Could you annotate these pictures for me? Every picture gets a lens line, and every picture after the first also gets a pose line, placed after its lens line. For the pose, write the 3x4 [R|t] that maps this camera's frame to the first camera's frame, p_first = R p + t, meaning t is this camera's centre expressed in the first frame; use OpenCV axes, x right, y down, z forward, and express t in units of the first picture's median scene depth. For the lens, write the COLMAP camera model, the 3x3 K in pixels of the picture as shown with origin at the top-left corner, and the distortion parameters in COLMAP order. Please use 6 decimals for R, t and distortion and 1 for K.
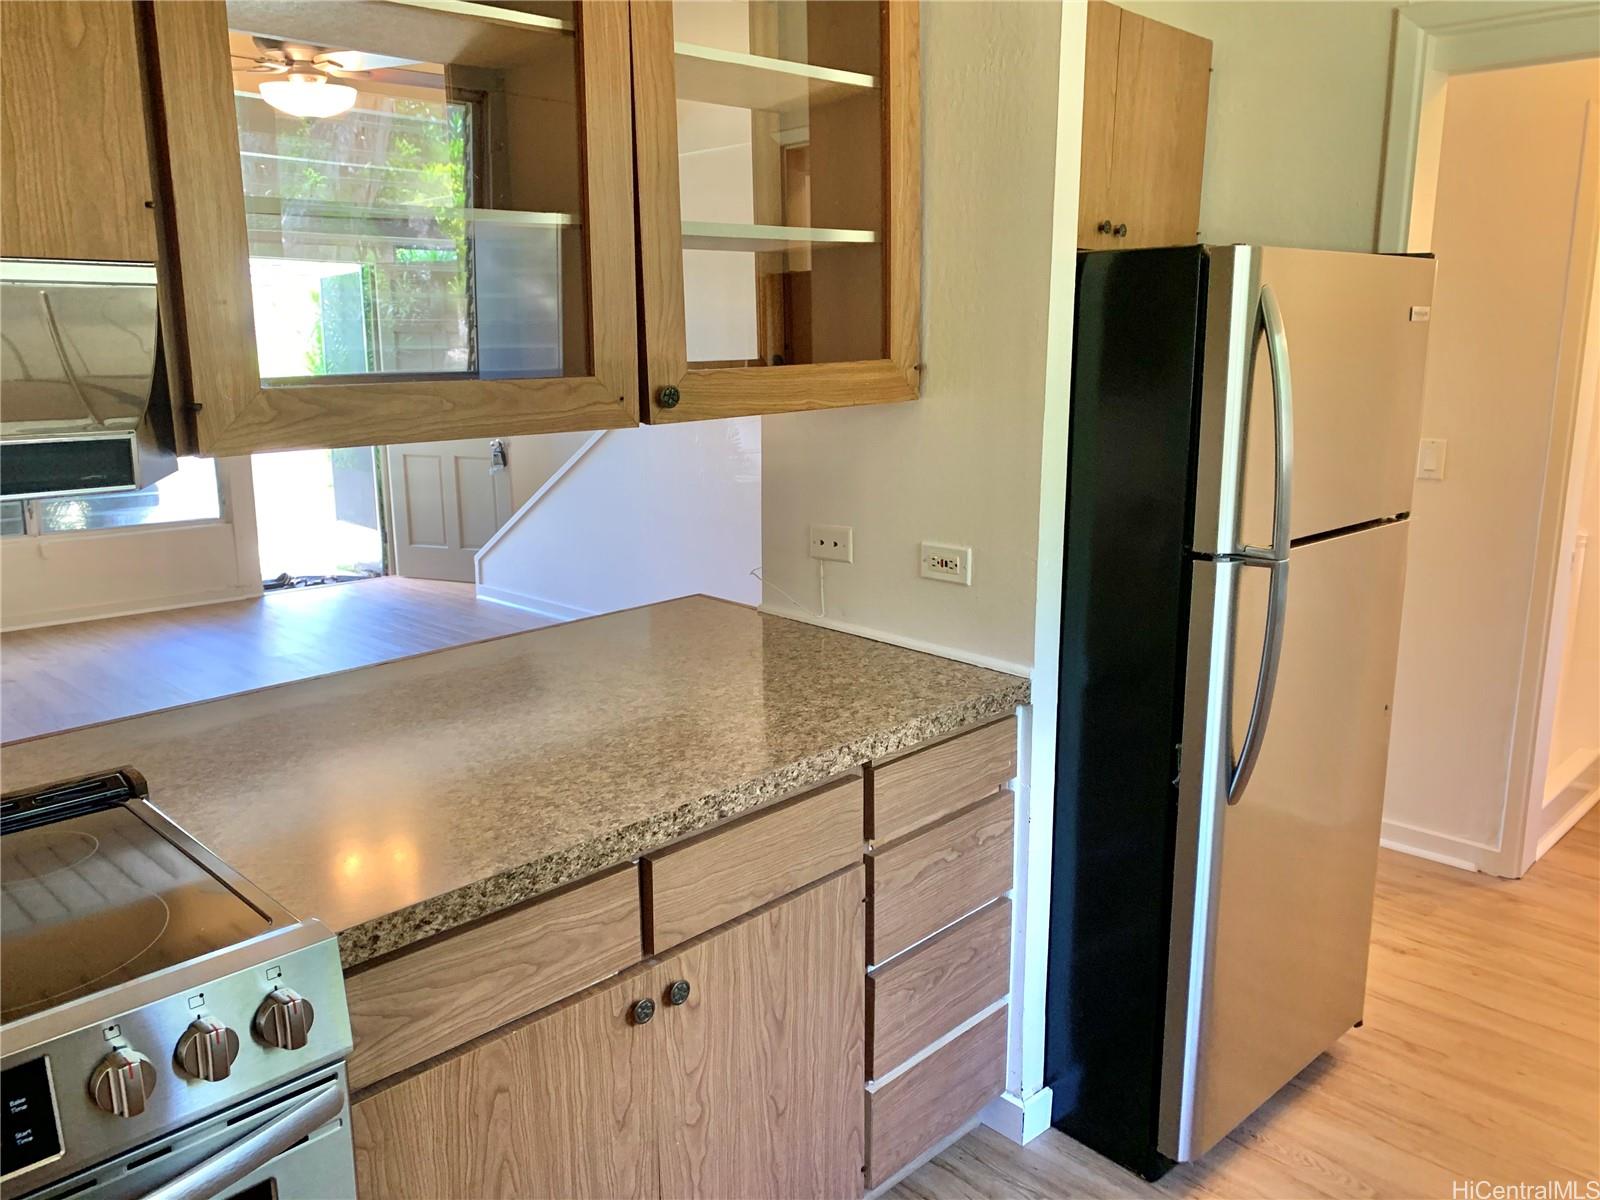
lens RADIAL K [[1226.0, 0, 800.6], [0, 1226.0, 596.1], [0, 0, 1]] dist [0.025268, -0.020890]
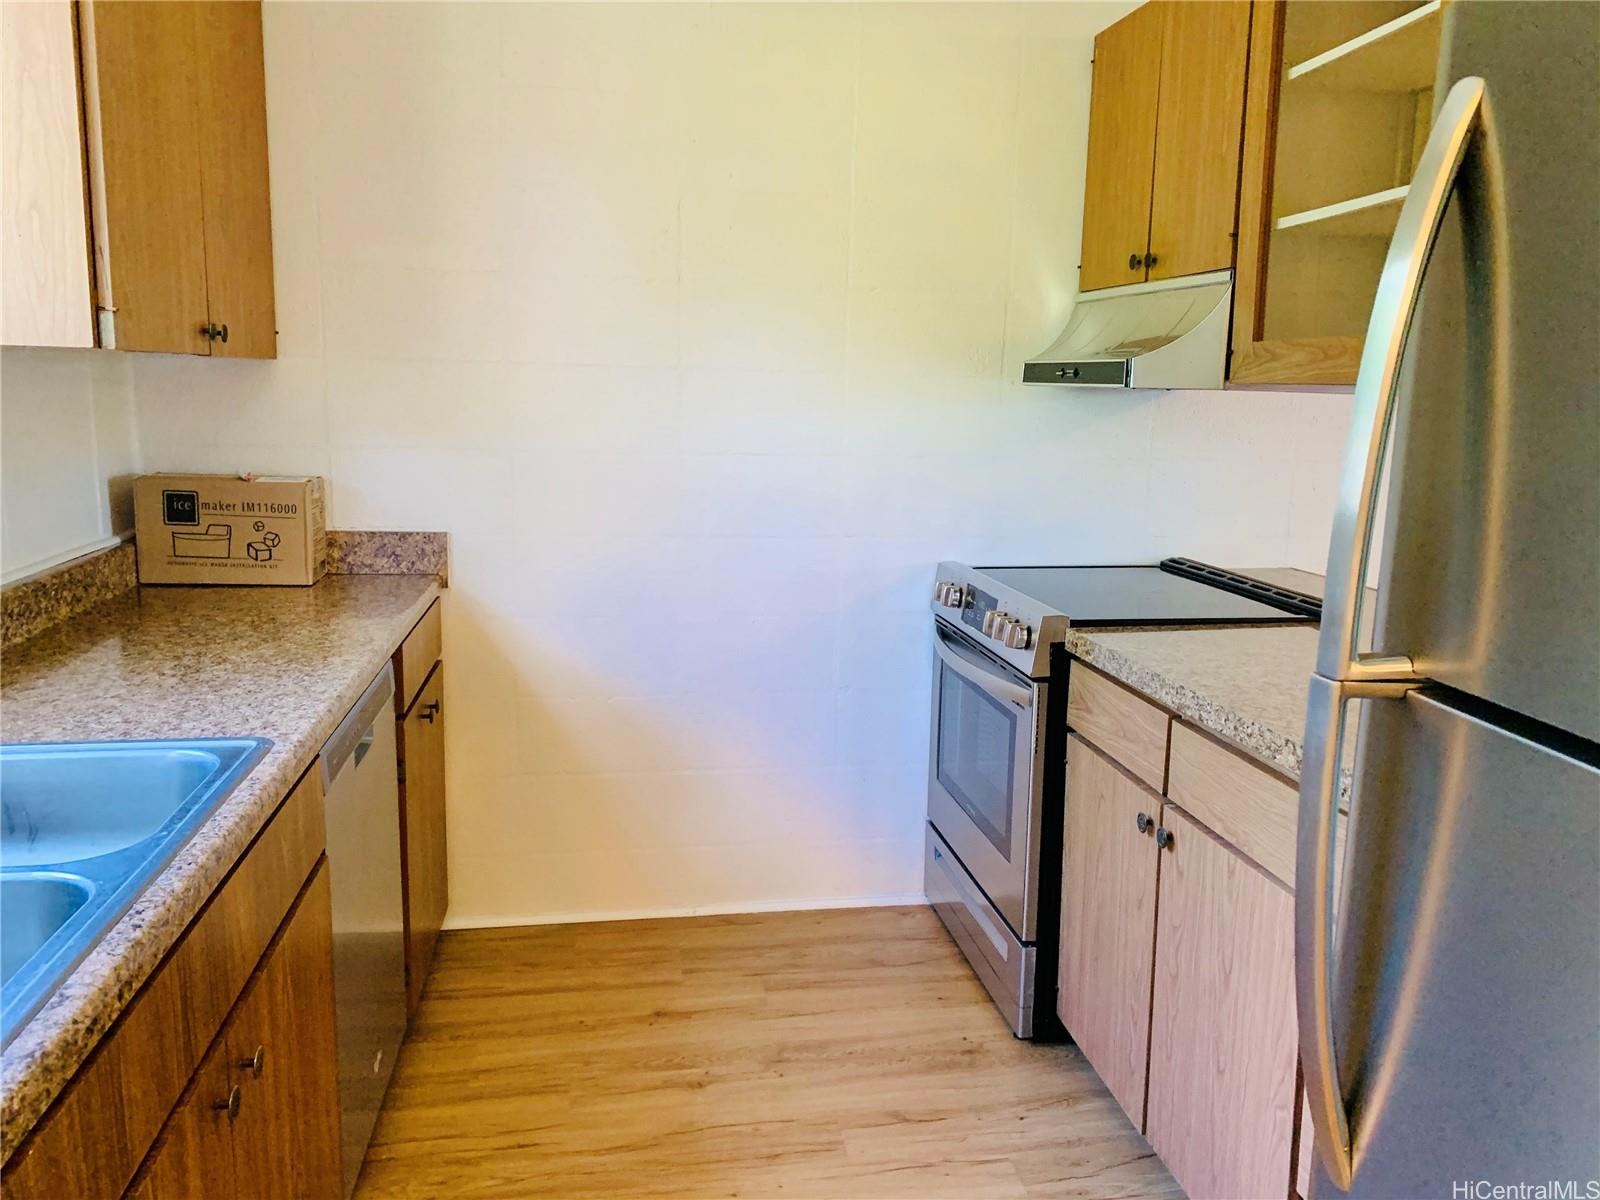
lens RADIAL K [[1226.0, 0, 800.1], [0, 1226.0, 597.6], [0, 0, 1]] dist [0.025268, -0.020890]
pose [[-0.583662, 0.143310, -0.799251, 0.974823], [-0.180224, 0.936888, 0.299599, -0.185121], [0.791744, 0.318909, -0.520998, 1.188097]]
